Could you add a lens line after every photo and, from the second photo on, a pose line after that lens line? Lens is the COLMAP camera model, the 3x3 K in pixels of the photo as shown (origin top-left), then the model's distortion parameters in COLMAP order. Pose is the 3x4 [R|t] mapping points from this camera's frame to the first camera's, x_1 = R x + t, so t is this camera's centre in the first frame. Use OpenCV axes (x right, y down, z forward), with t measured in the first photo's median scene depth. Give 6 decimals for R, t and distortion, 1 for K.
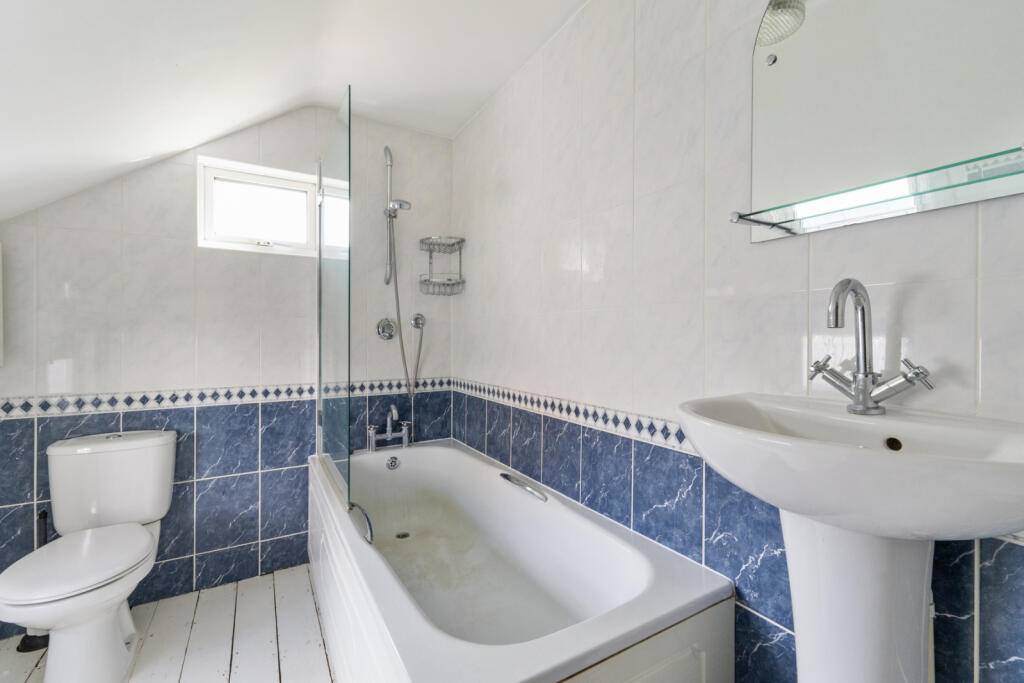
lens RADIAL K [[433.2, 0, 513.0], [0, 433.2, 338.2], [0, 0, 1]] dist [0.006563, 0.000003]
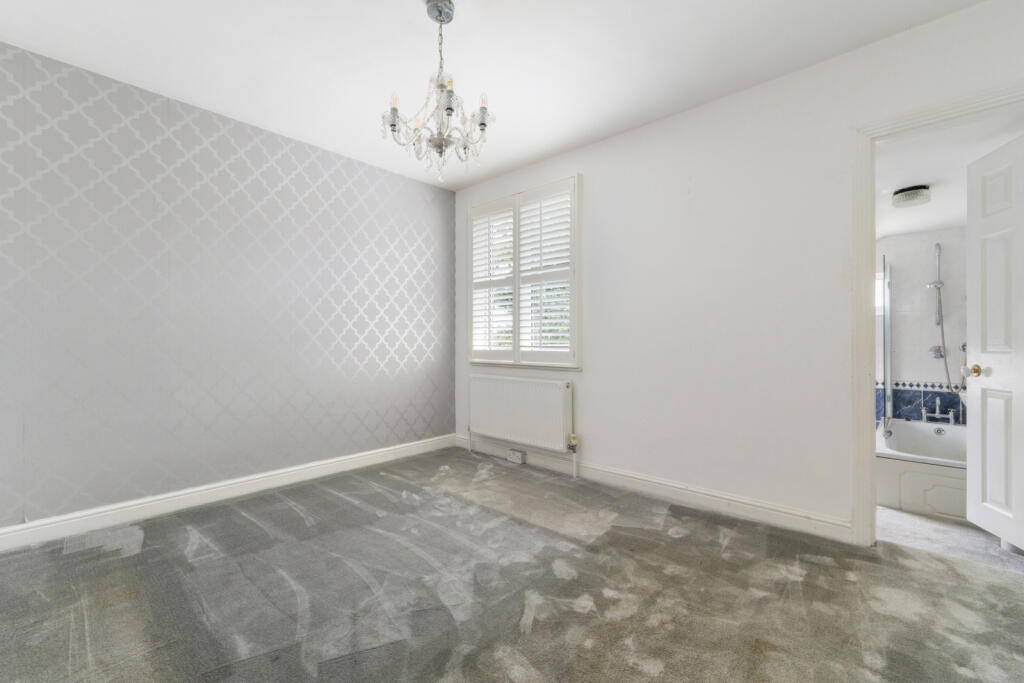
lens RADIAL K [[433.2, 0, 513.0], [0, 433.2, 340.1], [0, 0, 1]] dist [0.006563, 0.000003]
pose [[0.267707, -0.004140, -0.963491, 0.912654], [-0.000474, 0.999990, -0.004429, -0.060802], [0.963500, 0.001643, 0.267703, -1.055240]]
